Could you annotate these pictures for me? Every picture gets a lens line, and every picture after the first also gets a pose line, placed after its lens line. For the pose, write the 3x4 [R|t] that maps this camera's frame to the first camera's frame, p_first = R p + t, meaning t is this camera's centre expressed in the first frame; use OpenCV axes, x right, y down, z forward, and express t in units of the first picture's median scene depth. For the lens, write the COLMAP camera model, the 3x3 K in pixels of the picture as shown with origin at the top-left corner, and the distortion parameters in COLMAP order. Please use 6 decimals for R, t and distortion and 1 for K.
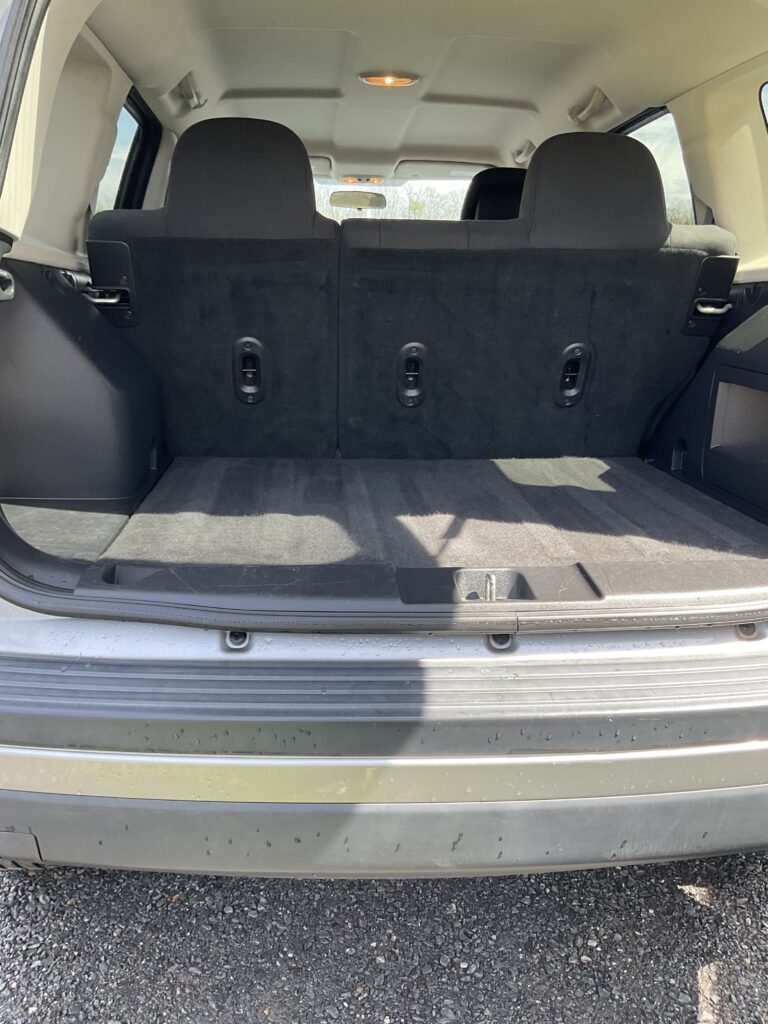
lens RADIAL K [[876.1, 0, 384.2], [0, 876.1, 513.1], [0, 0, 1]] dist [-0.000269, -0.004591]
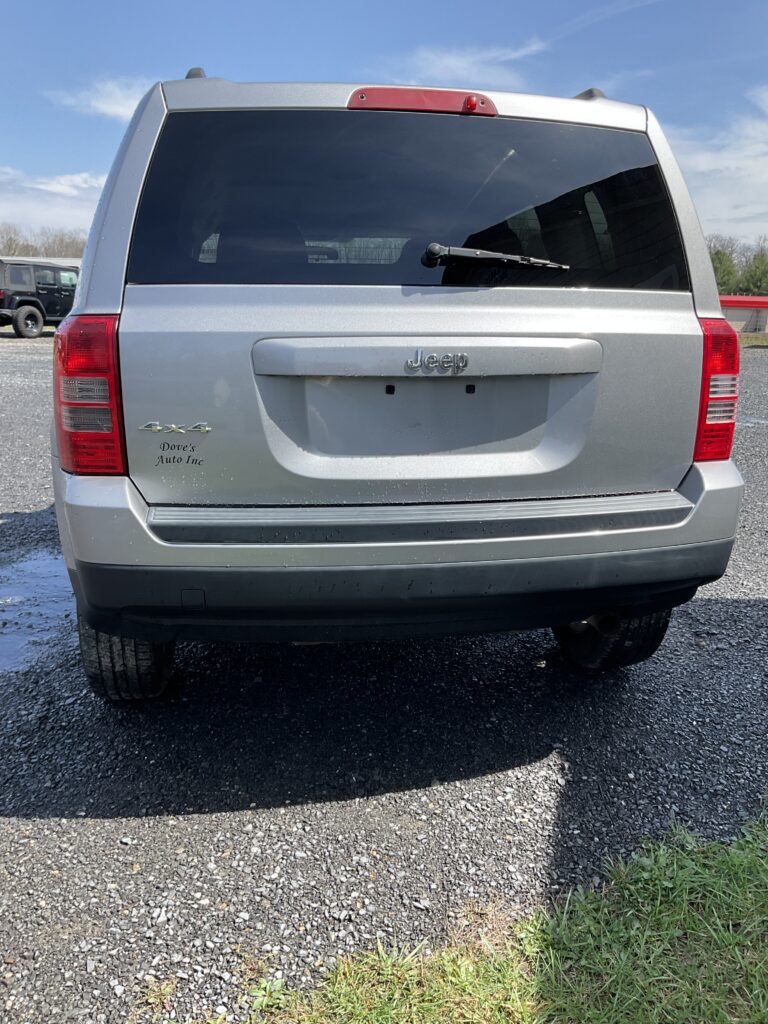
lens RADIAL K [[876.1, 0, 384.1], [0, 876.1, 511.1], [0, 0, 1]] dist [-0.000269, -0.004591]
pose [[0.996883, -0.026863, 0.074186, -0.074756], [0.029067, 0.999163, -0.028789, 0.147567], [-0.073351, 0.030855, 0.996829, -0.621567]]
